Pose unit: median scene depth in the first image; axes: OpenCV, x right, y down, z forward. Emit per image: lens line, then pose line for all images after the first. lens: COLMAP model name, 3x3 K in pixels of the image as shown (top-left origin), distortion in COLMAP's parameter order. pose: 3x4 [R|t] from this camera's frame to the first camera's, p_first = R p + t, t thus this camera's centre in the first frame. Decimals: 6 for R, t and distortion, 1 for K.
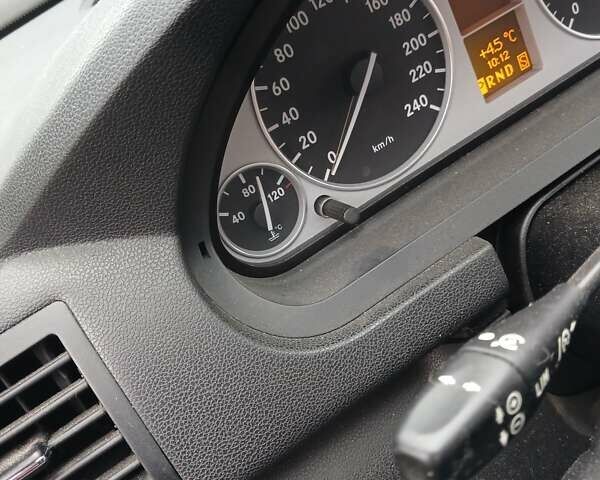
lens RADIAL K [[514.0, 0, 300.4], [0, 514.0, 240.8], [0, 0, 1]] dist [-0.009384, -0.023268]
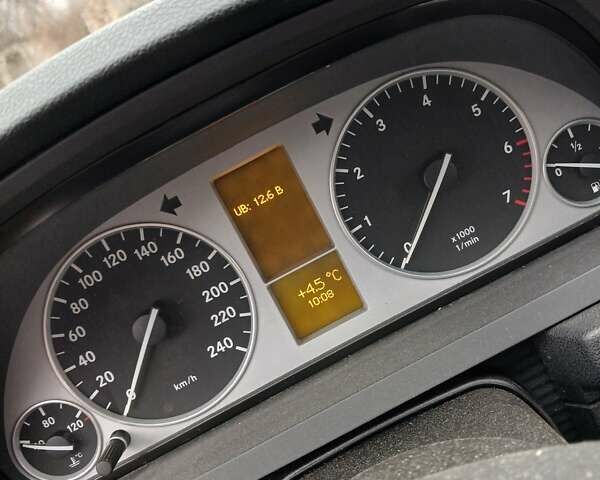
lens RADIAL K [[464.0, 0, 283.2], [0, 464.0, 231.0], [0, 0, 1]] dist [0.003834, -0.010957]
pose [[0.955656, 0.041915, -0.291488, 0.612246], [-0.080300, 0.989400, -0.120996, -0.395056], [0.283327, 0.139037, 0.948891, 0.125927]]
